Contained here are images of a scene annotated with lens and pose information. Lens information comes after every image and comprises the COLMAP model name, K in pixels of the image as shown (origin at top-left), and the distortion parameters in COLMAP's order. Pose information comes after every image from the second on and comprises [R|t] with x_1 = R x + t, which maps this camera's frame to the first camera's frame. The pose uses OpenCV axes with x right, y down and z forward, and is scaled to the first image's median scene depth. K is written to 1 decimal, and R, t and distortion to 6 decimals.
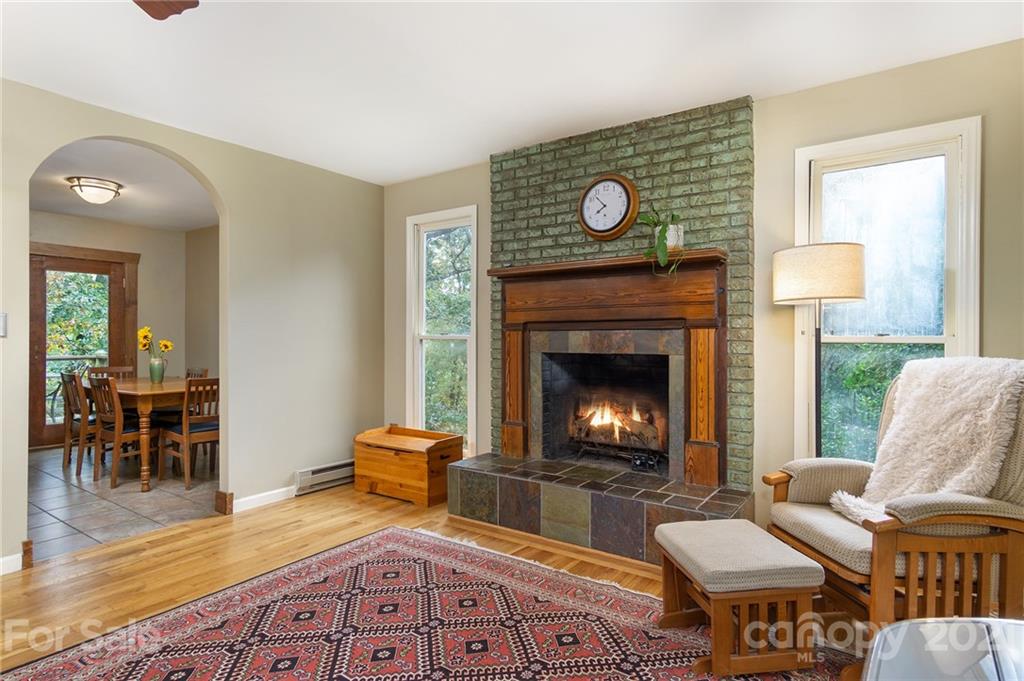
lens RADIAL K [[542.3, 0, 509.1], [0, 542.3, 337.9], [0, 0, 1]] dist [0.005136, 0.002210]
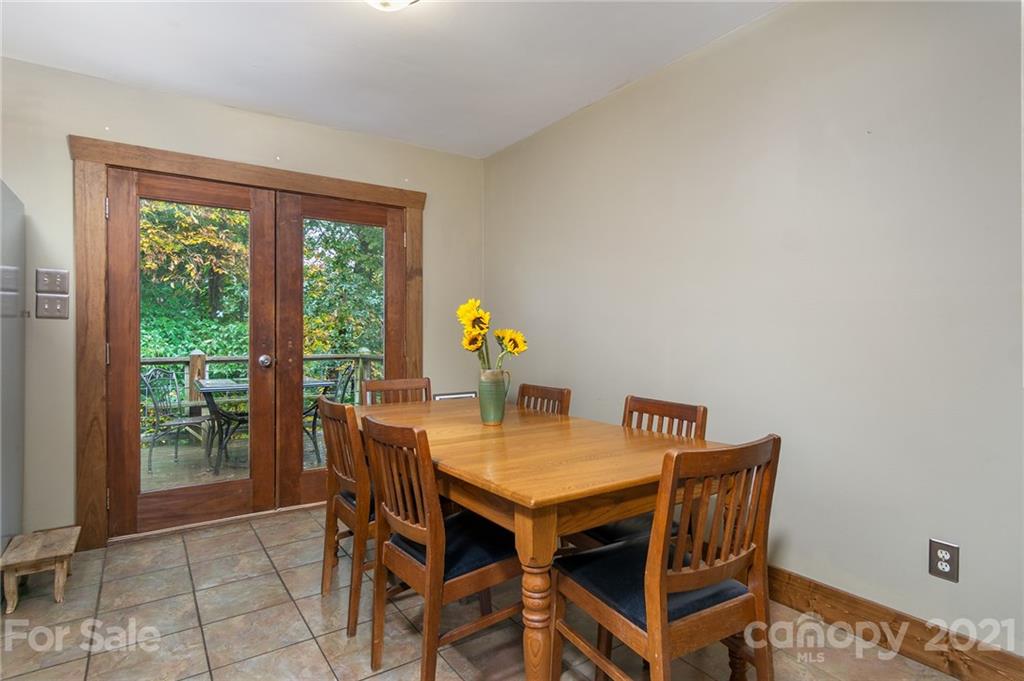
lens RADIAL K [[542.3, 0, 509.2], [0, 542.3, 339.1], [0, 0, 1]] dist [0.005136, 0.002210]
pose [[0.935263, 0.001989, -0.353948, -0.379138], [-0.000293, 0.999988, 0.004845, 0.008233], [0.353953, -0.004428, 0.935253, 0.465869]]
